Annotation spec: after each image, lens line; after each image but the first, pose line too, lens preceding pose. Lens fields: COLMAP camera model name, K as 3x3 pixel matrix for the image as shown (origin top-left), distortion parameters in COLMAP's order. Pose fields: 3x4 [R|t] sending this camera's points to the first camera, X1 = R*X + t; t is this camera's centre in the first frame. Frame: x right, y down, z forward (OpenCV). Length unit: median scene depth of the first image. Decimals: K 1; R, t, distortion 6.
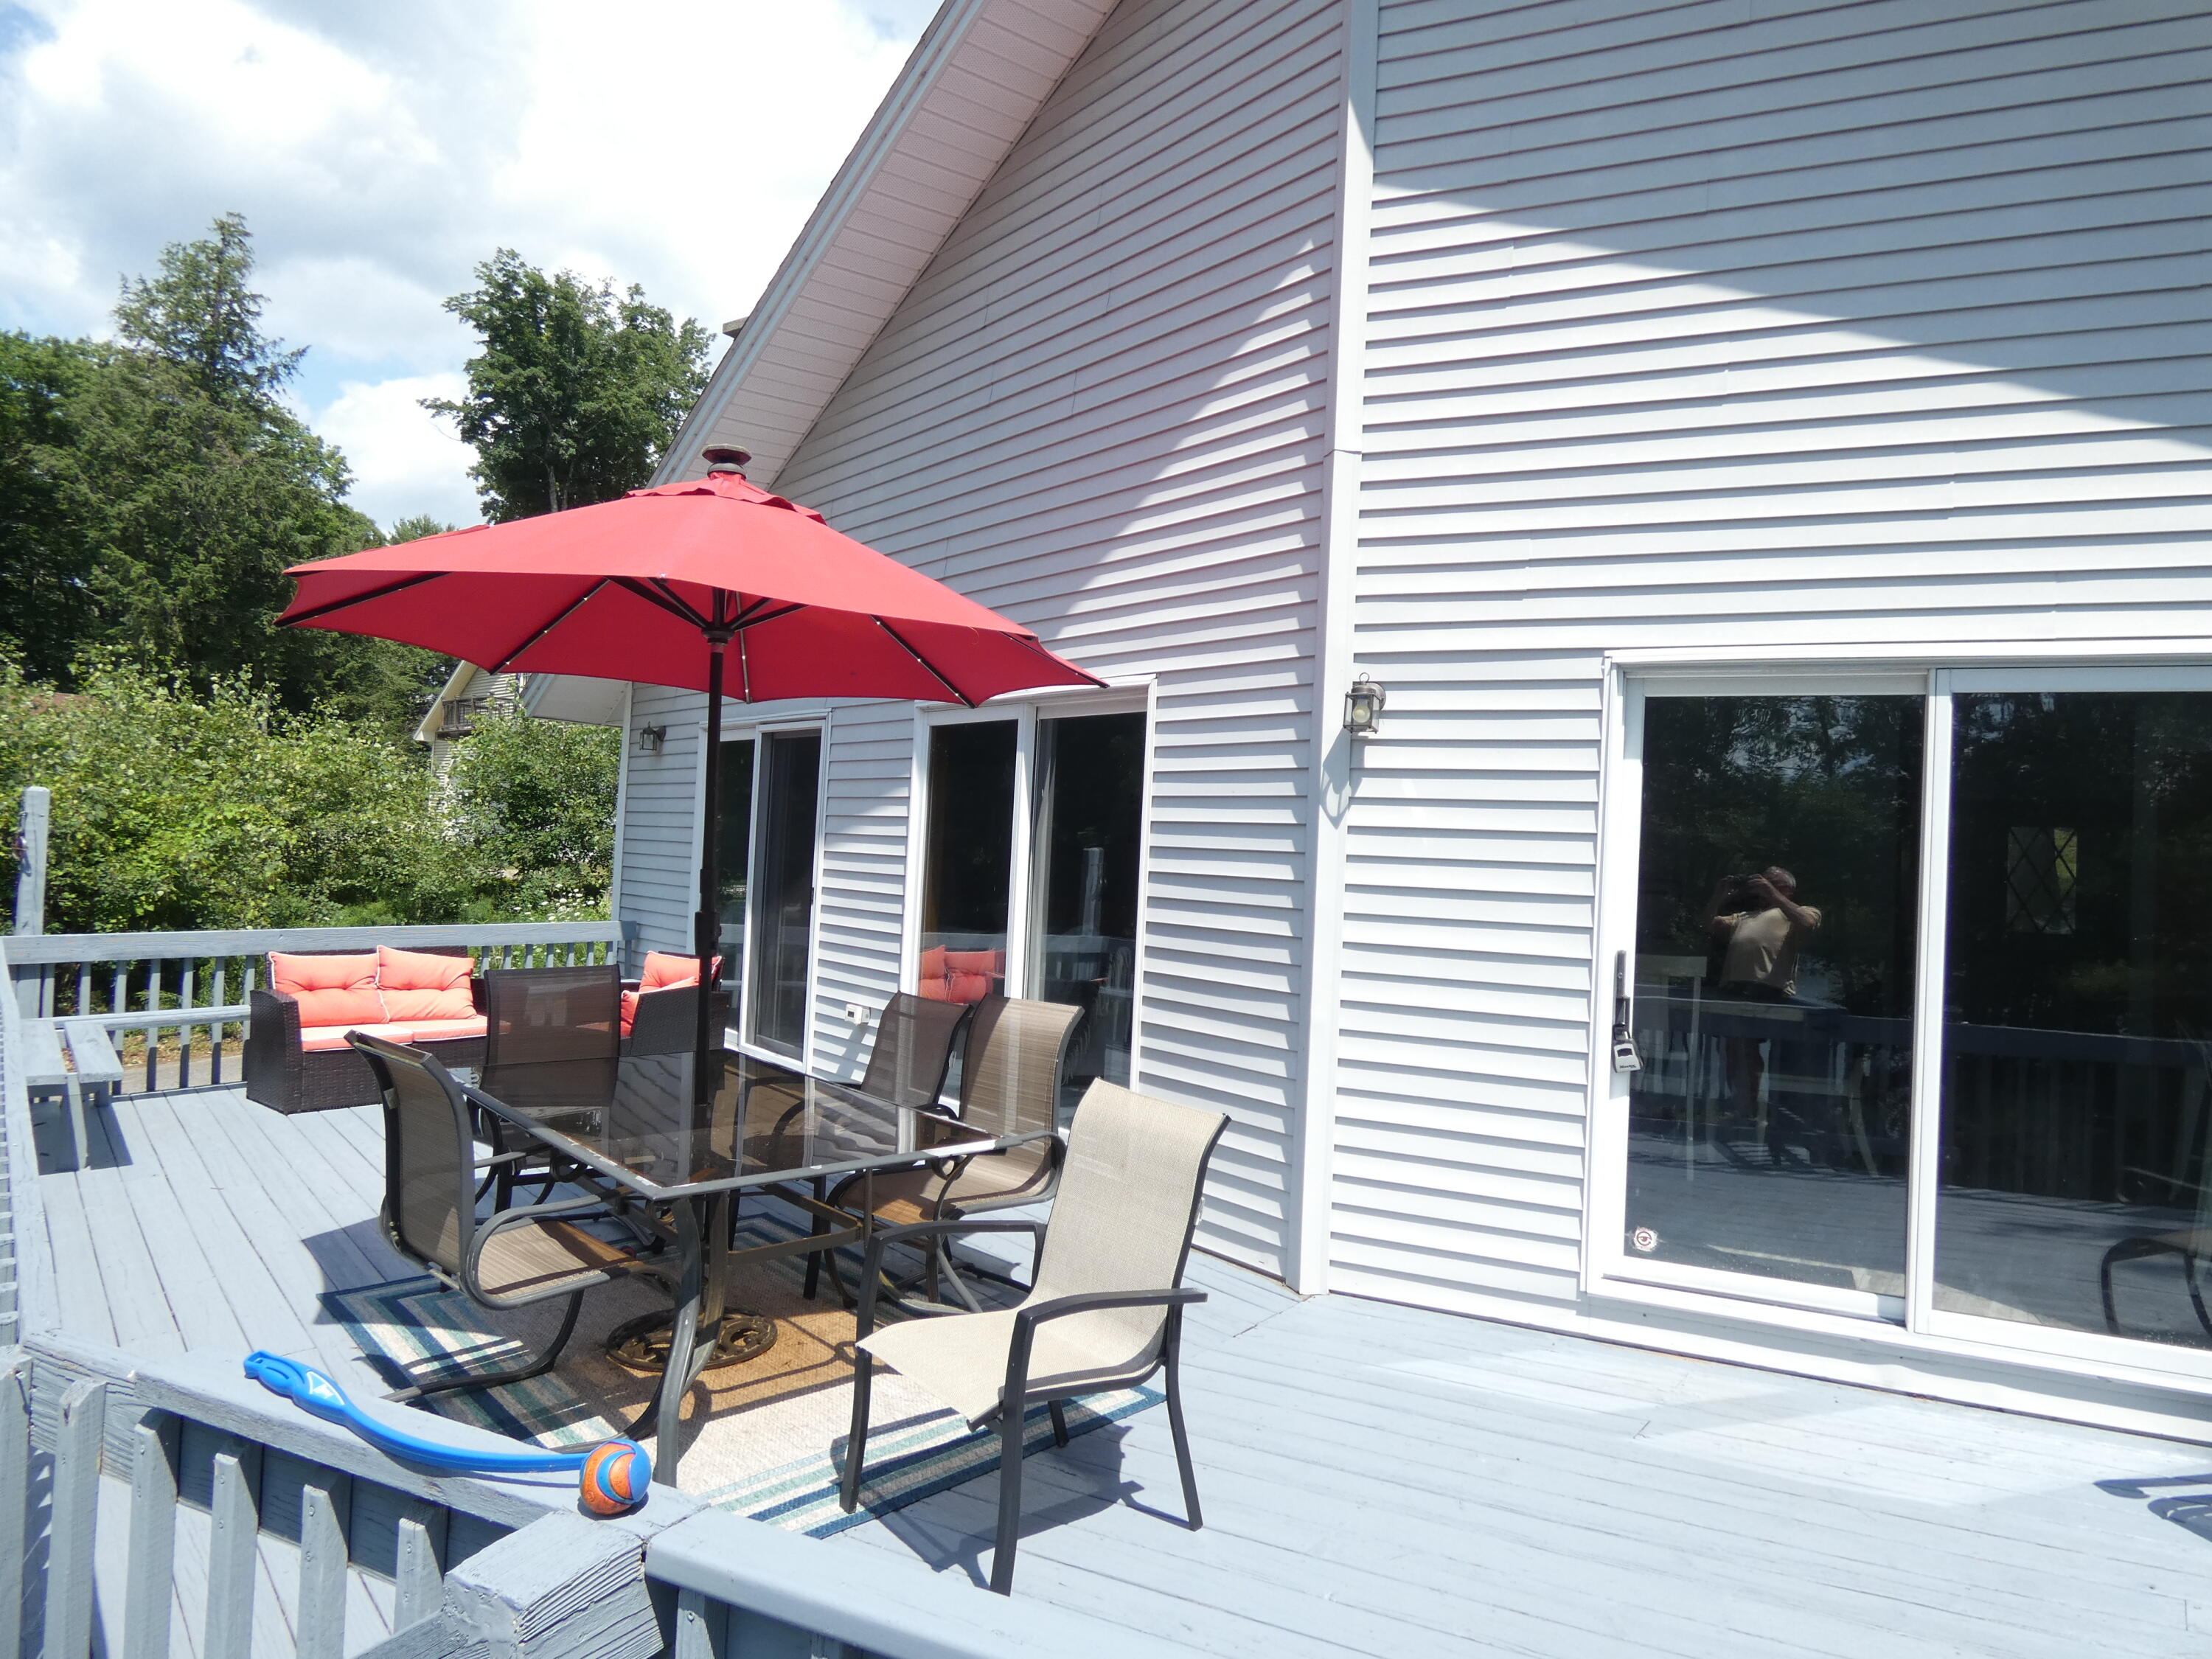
lens RADIAL K [[1346.6, 0, 1106.0], [0, 1346.6, 829.5], [0, 0, 1]] dist [-0.024632, -0.000490]
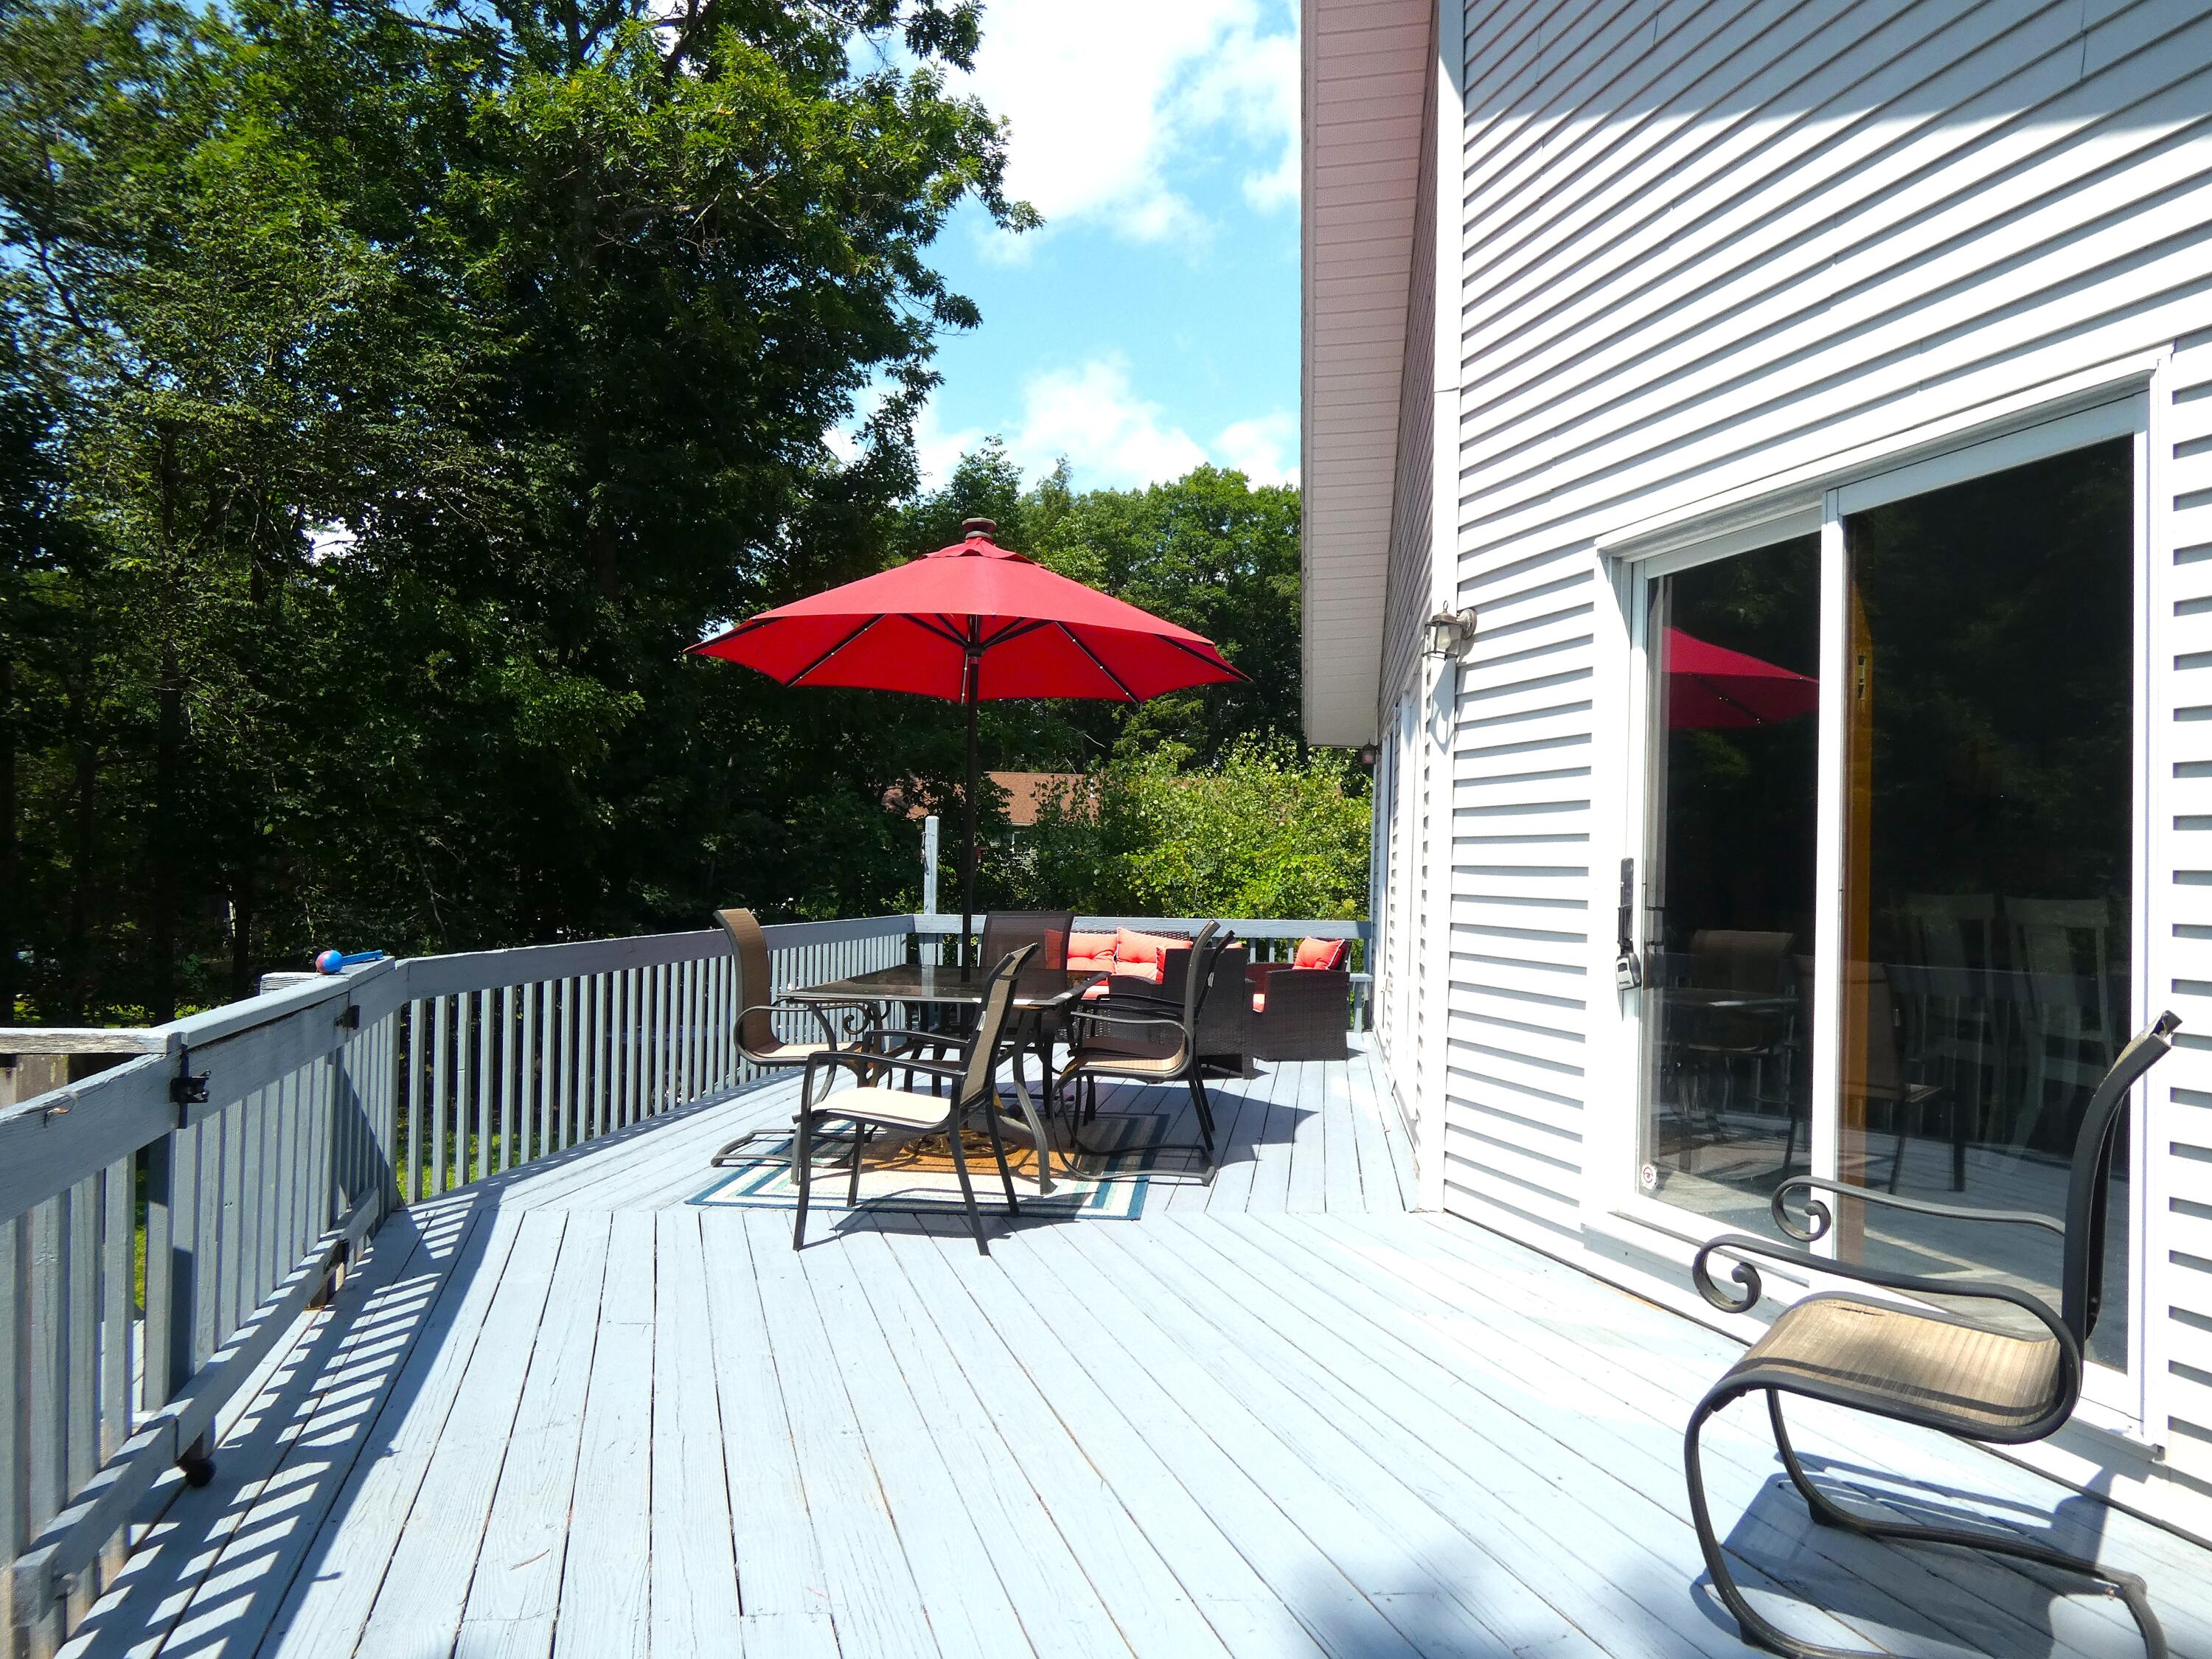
lens RADIAL K [[1494.0, 0, 1106.0], [0, 1494.0, 829.5], [0, 0, 1]] dist [-0.025231, 0.000086]
pose [[0.668846, -0.044503, -0.742068, 0.903998], [0.006237, 0.998507, -0.054261, 0.124831], [0.743375, 0.031664, 0.668125, 0.052991]]
